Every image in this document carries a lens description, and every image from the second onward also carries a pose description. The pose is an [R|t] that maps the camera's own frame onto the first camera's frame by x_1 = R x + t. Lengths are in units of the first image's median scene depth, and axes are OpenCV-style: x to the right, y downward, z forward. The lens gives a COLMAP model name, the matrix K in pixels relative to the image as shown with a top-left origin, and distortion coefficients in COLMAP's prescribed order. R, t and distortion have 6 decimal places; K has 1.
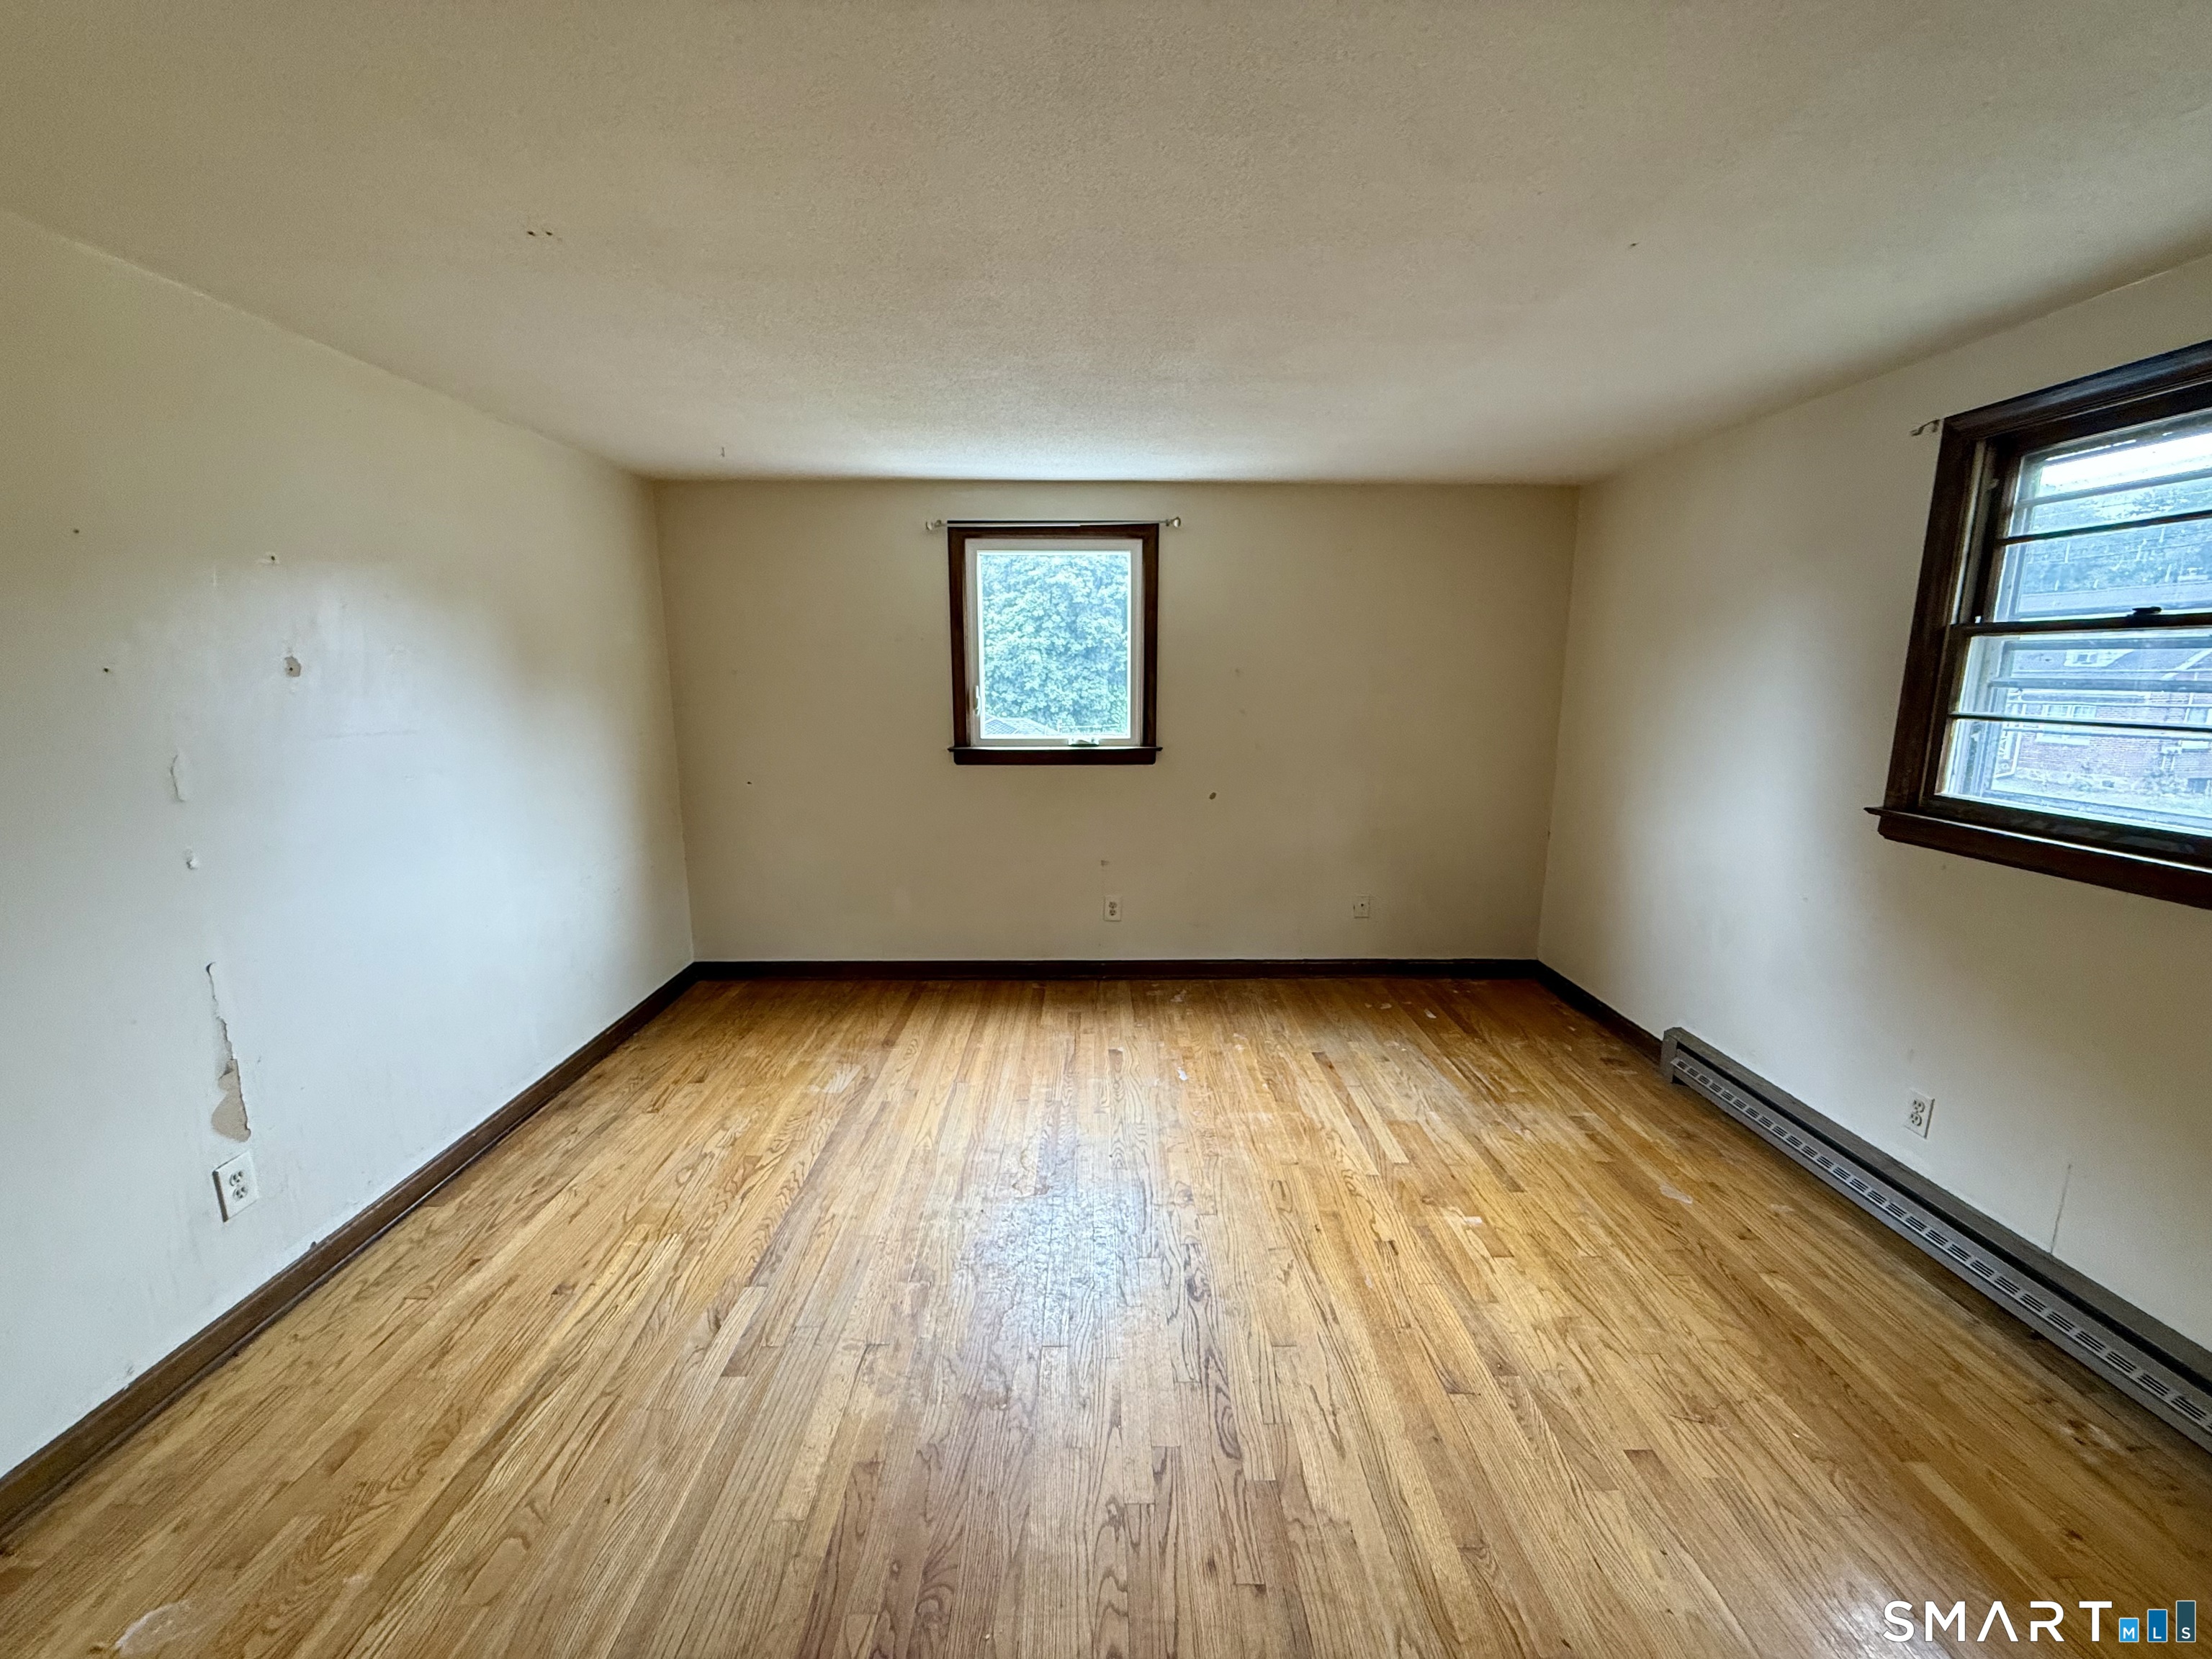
lens RADIAL K [[881.0, 0, 1102.2], [0, 881.0, 829.7], [0, 0, 1]] dist [-0.000117, 0.000228]
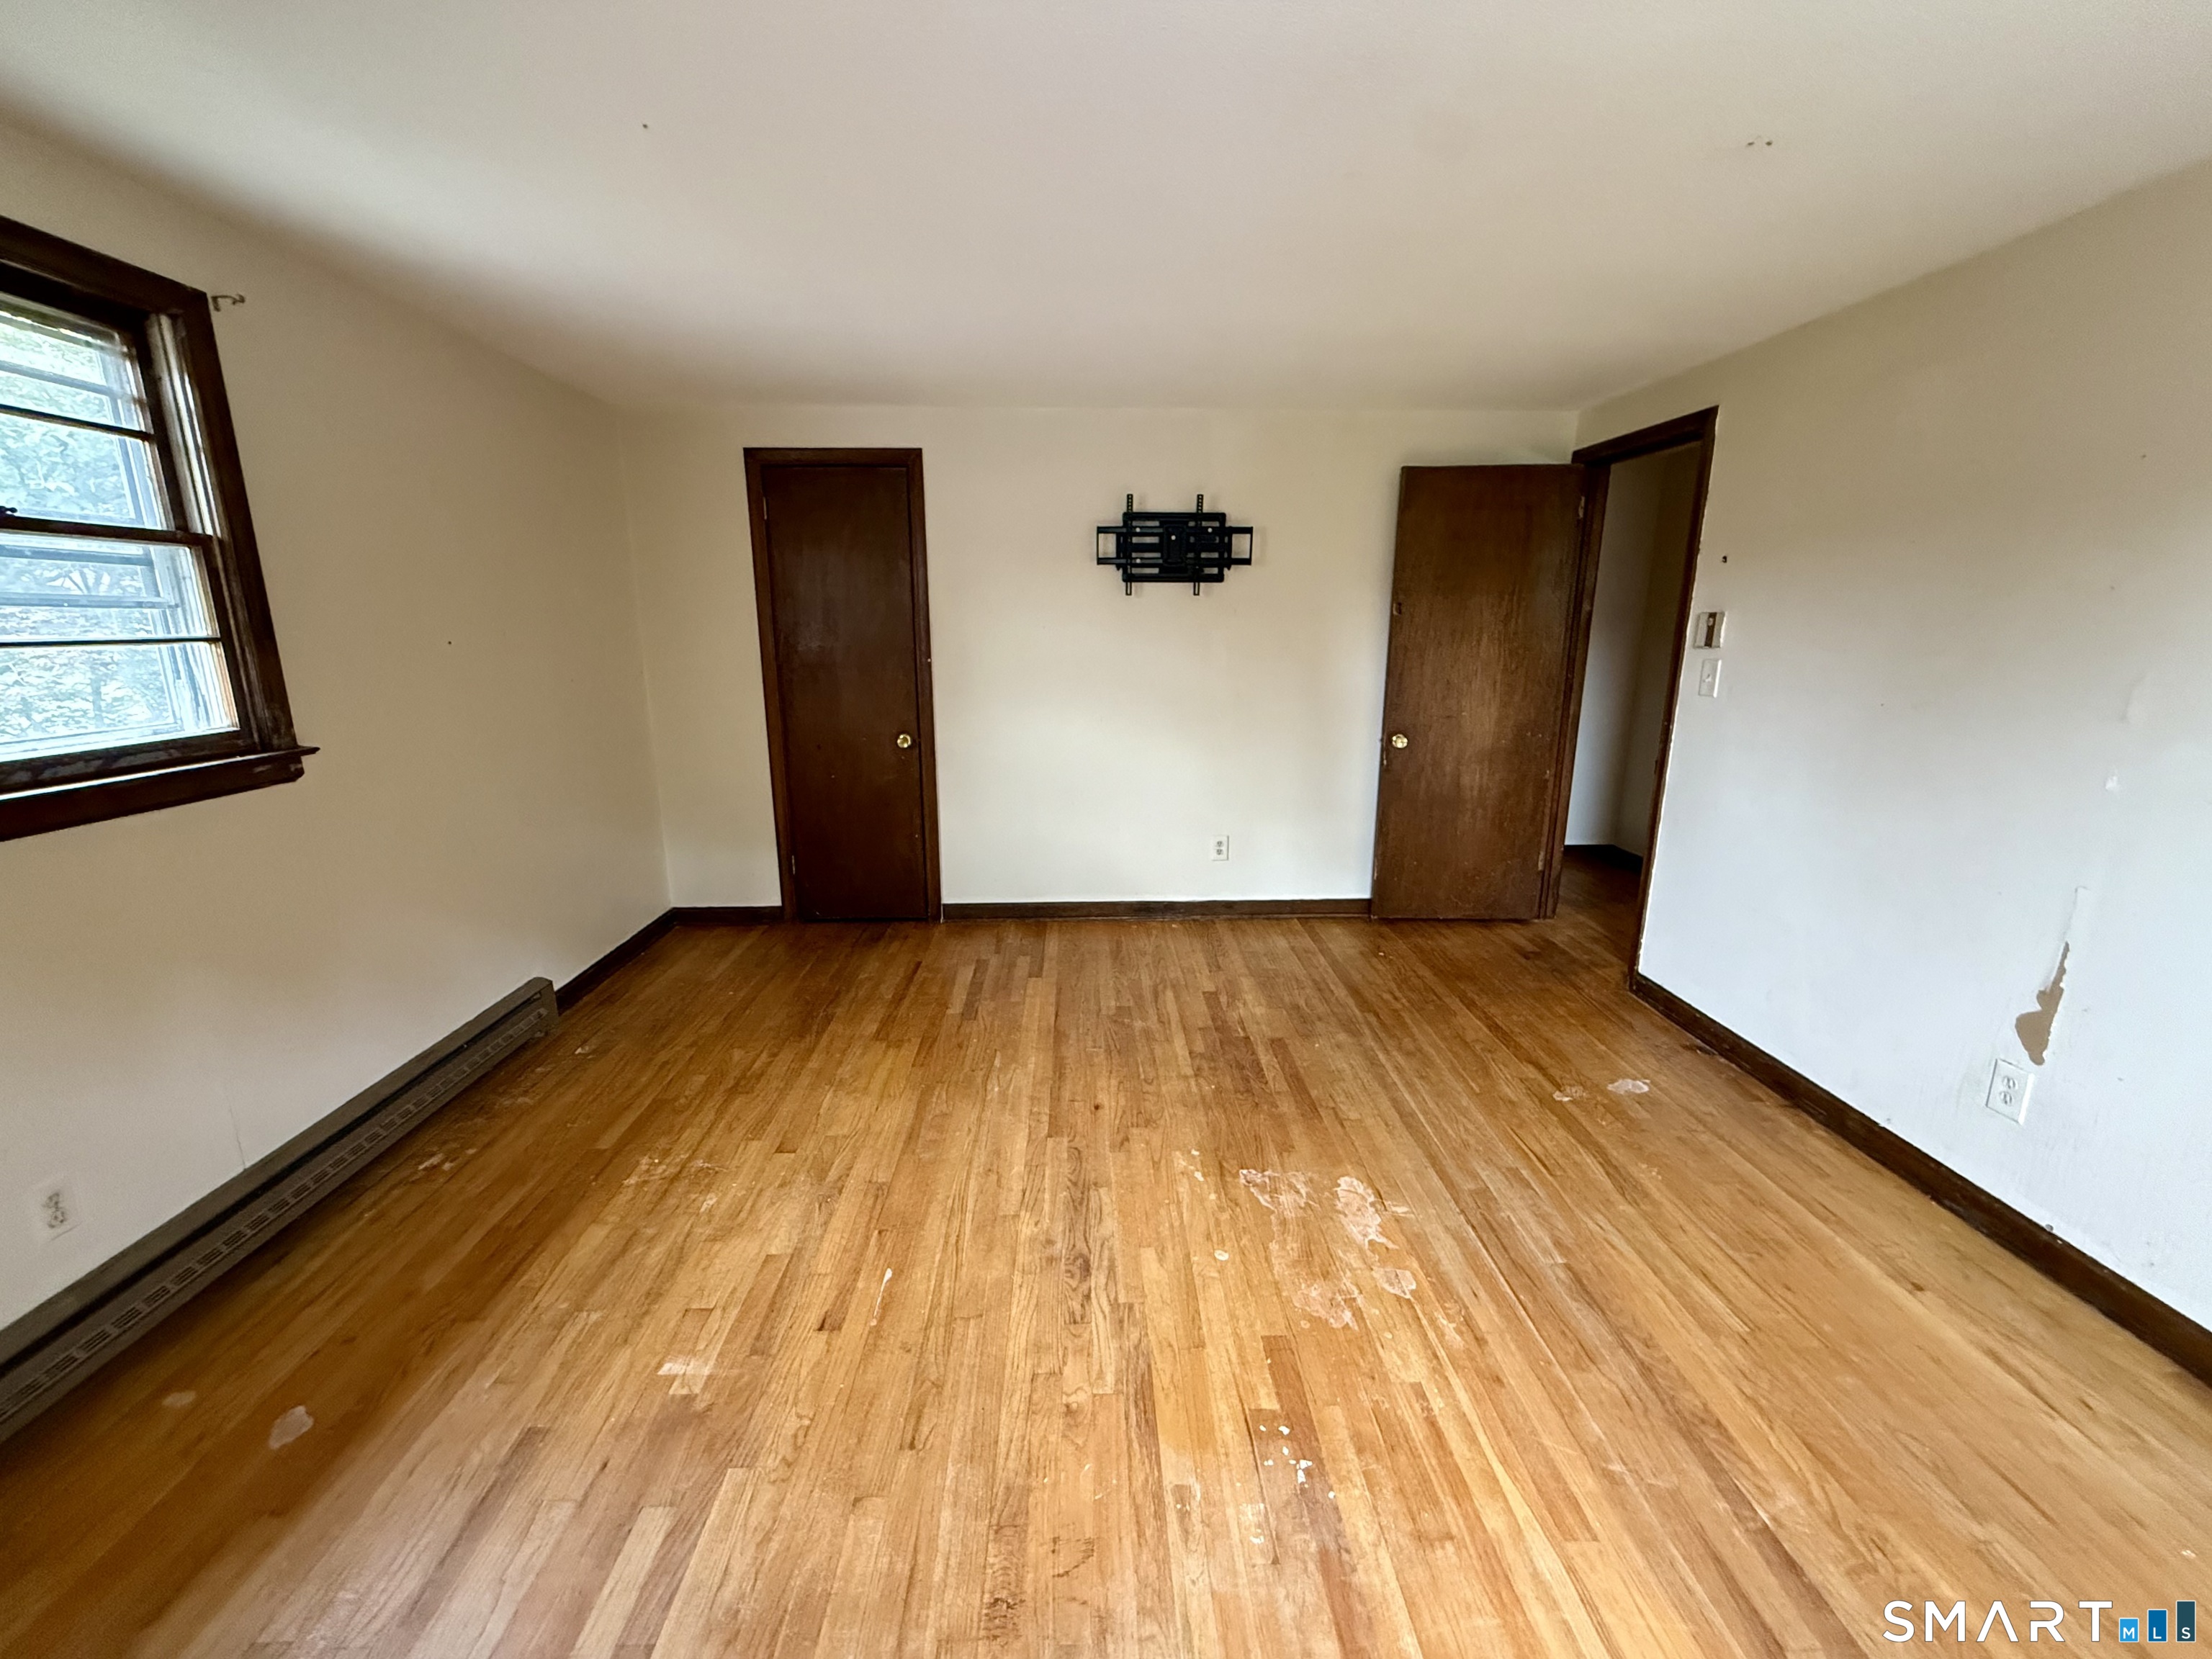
lens RADIAL K [[900.4, 0, 1101.3], [0, 900.4, 829.8], [0, 0, 1]] dist [-0.000446, 0.000065]
pose [[-0.999855, 0.002006, -0.016891, 0.065082], [-0.004892, 0.917160, 0.398490, -0.177889], [0.016291, 0.398515, -0.917017, 1.095040]]
